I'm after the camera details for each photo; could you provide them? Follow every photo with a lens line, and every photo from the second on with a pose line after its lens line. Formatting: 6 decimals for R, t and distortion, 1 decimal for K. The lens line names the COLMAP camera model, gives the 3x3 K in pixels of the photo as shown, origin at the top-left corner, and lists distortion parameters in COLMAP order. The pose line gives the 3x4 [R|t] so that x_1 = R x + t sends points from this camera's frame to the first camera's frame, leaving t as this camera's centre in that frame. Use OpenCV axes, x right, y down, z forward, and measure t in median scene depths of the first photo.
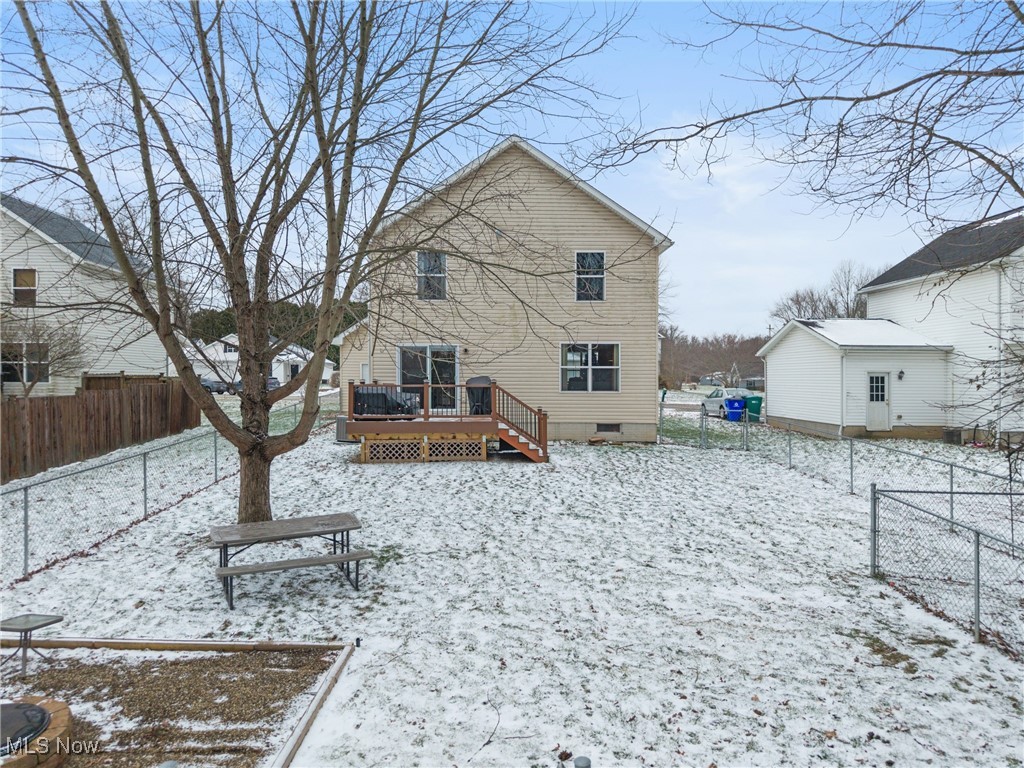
lens RADIAL K [[692.1, 0, 511.3], [0, 692.1, 379.5], [0, 0, 1]] dist [0.014766, -0.013563]
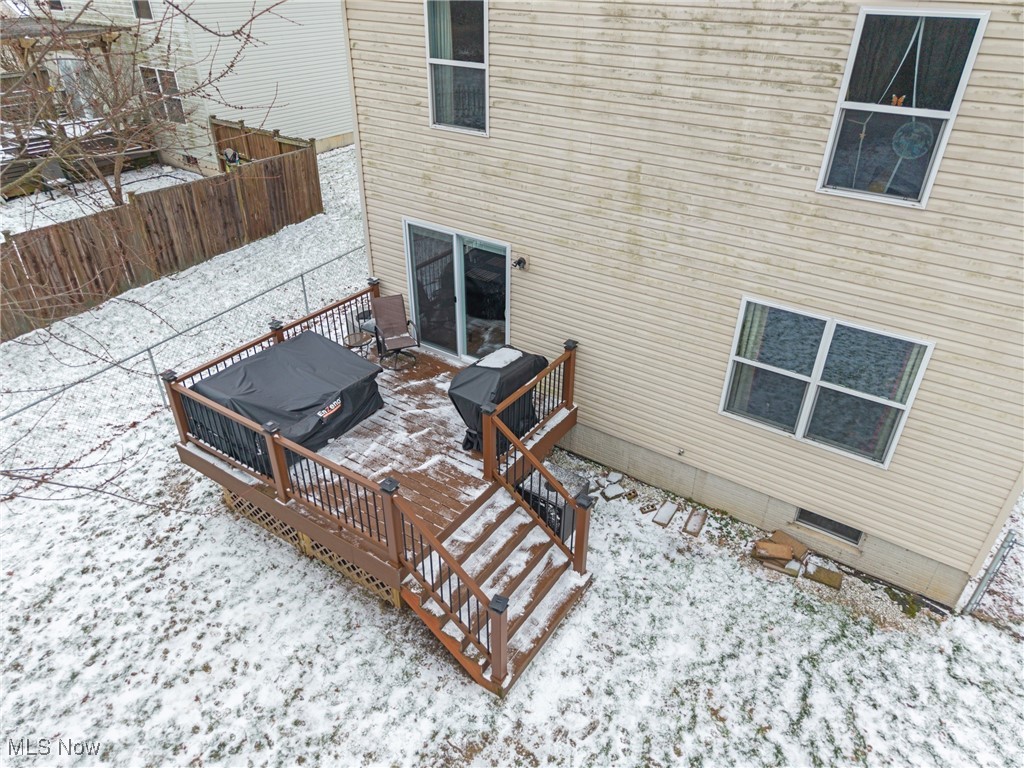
lens RADIAL K [[692.1, 0, 505.0], [0, 692.1, 387.2], [0, 0, 1]] dist [0.014766, -0.013563]
pose [[0.801030, 0.326655, -0.501644, 0.166511], [-0.028323, 0.857739, 0.513305, -0.193786], [0.597953, -0.396965, 0.696327, 0.656718]]
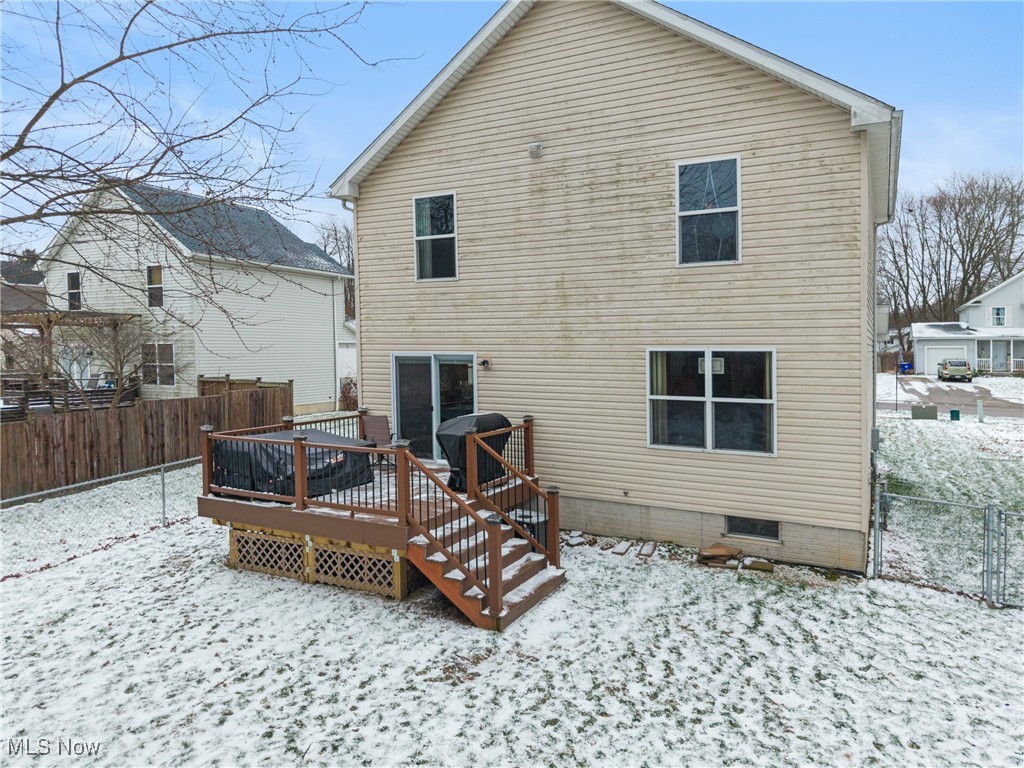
lens RADIAL K [[692.1, 0, 514.4], [0, 692.1, 350.2], [0, 0, 1]] dist [0.014766, -0.013563]
pose [[0.866954, -0.000432, -0.498388, 0.237935], [-0.000882, 0.999997, -0.002401, -0.051030], [0.498388, 0.002521, 0.866951, 0.512303]]
